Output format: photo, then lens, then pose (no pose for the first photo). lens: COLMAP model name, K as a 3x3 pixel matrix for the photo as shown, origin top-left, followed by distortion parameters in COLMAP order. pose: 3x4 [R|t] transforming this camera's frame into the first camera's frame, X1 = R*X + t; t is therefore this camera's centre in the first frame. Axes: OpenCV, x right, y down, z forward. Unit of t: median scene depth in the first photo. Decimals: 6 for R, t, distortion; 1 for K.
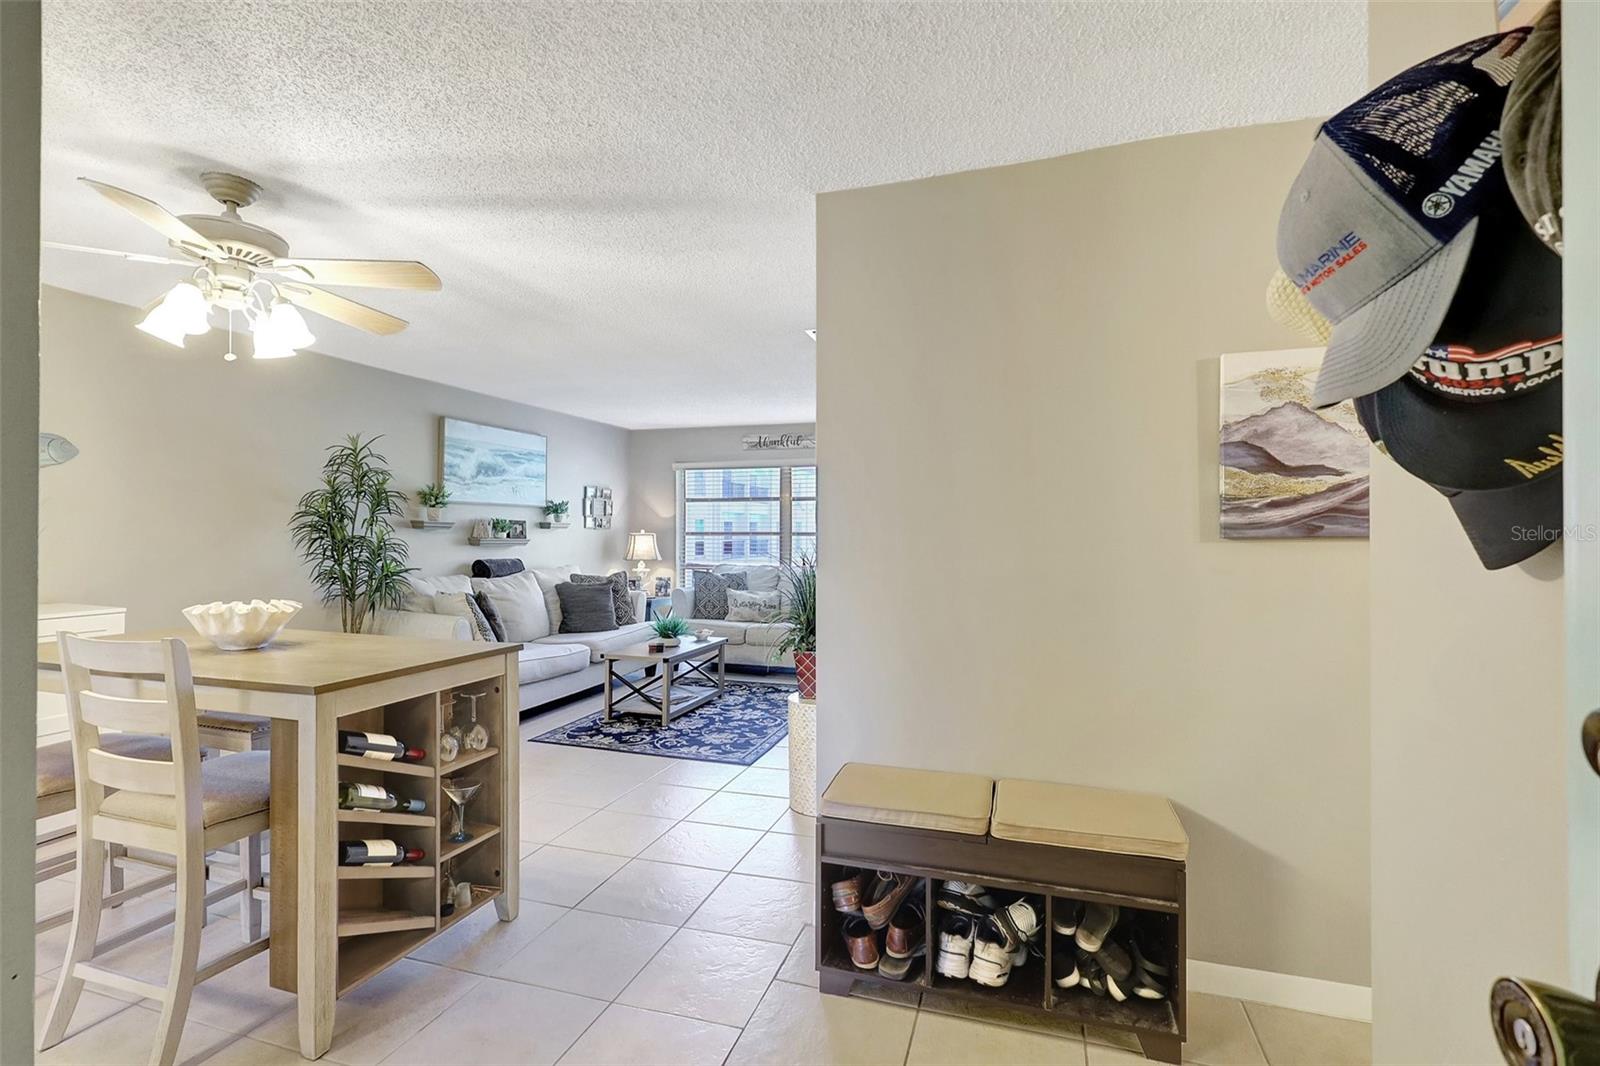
lens RADIAL K [[747.3, 0, 798.7], [0, 747.3, 540.2], [0, 0, 1]] dist [0.000481, 0.000260]
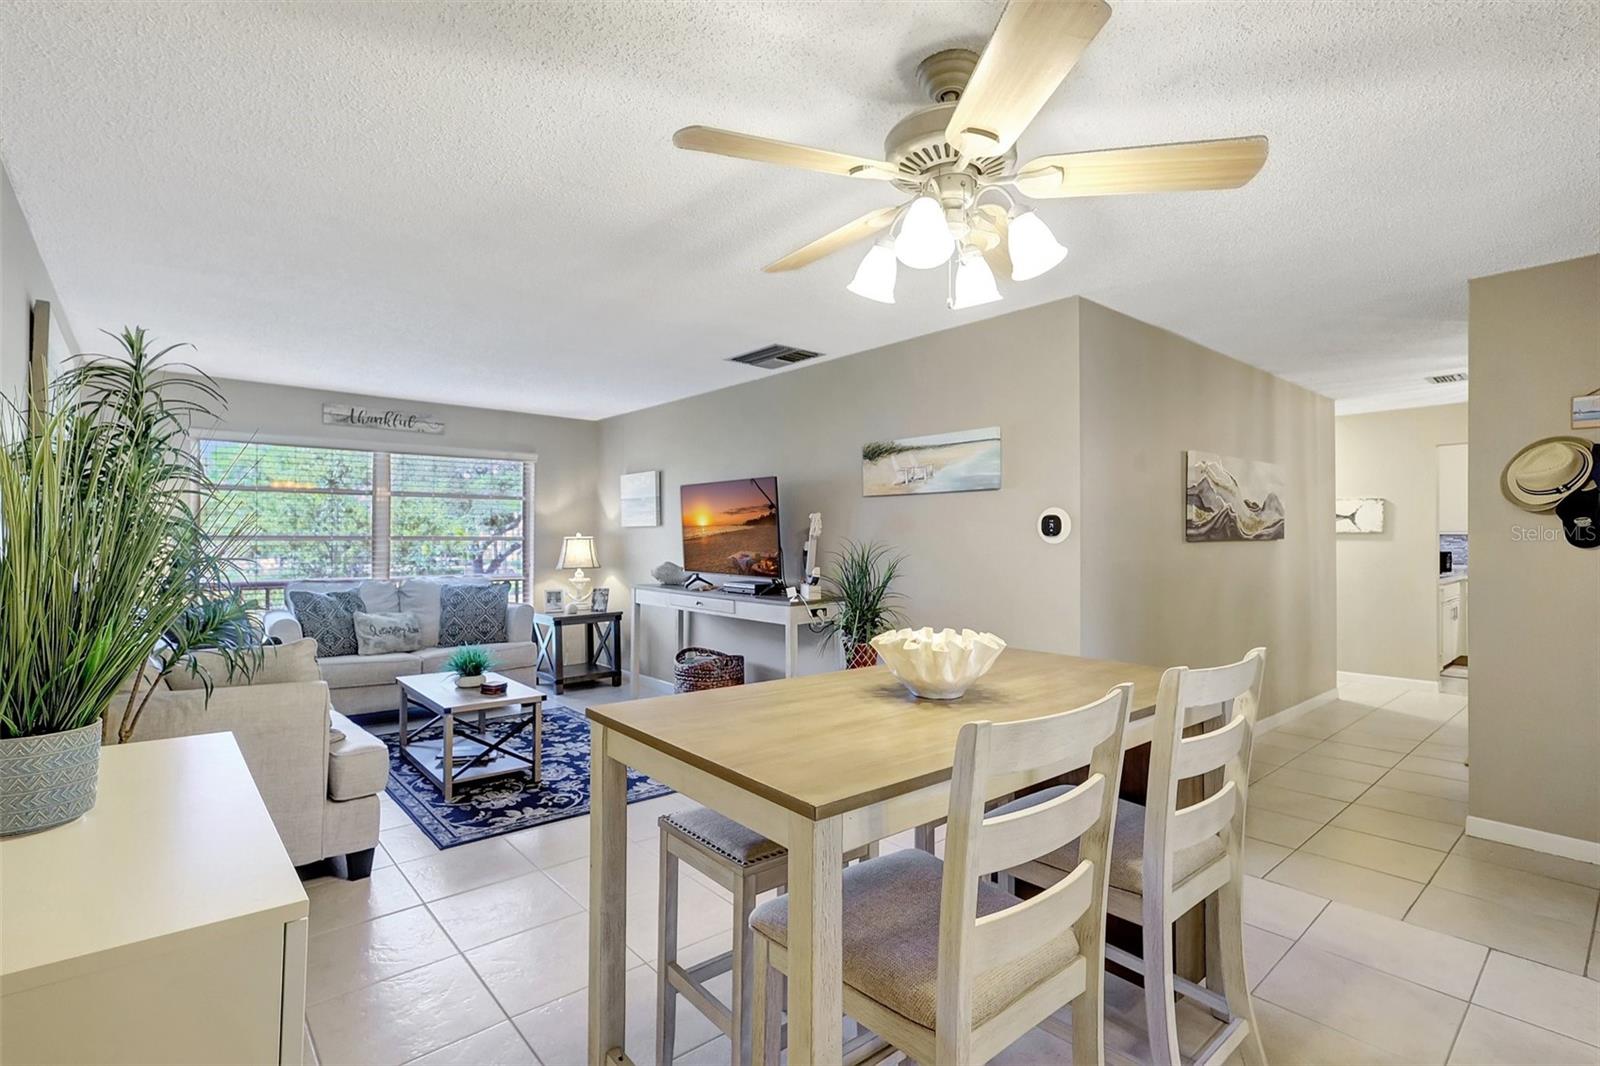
lens RADIAL K [[747.3, 0, 804.8], [0, 747.3, 528.1], [0, 0, 1]] dist [0.000481, 0.000260]
pose [[0.520583, 0.008575, 0.853768, -0.568719], [0.007133, 0.999871, -0.014392, -0.005461], [-0.853781, 0.013582, 0.520455, 0.273459]]
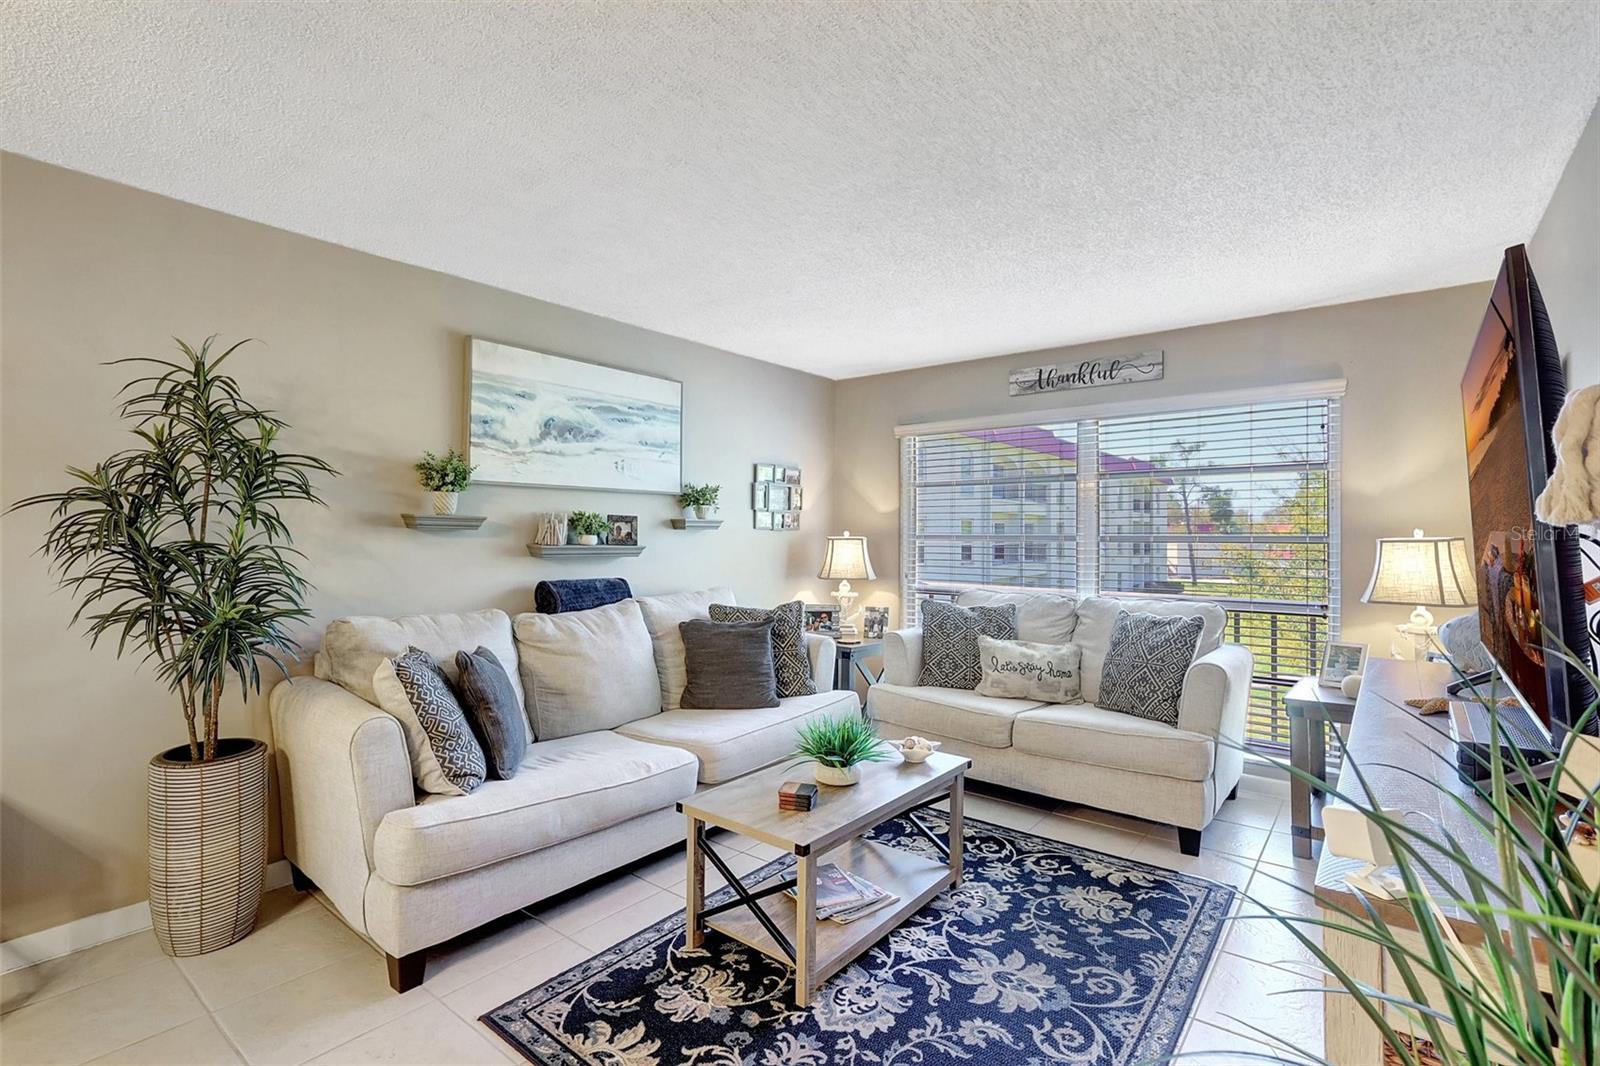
lens RADIAL K [[747.3, 0, 787.5], [0, 747.3, 529.8], [0, 0, 1]] dist [0.000481, 0.000260]
pose [[0.931217, -0.001730, -0.364462, -0.028876], [-0.004957, 0.999836, -0.017412, -0.005054], [0.364432, 0.018021, 0.931055, 0.487718]]
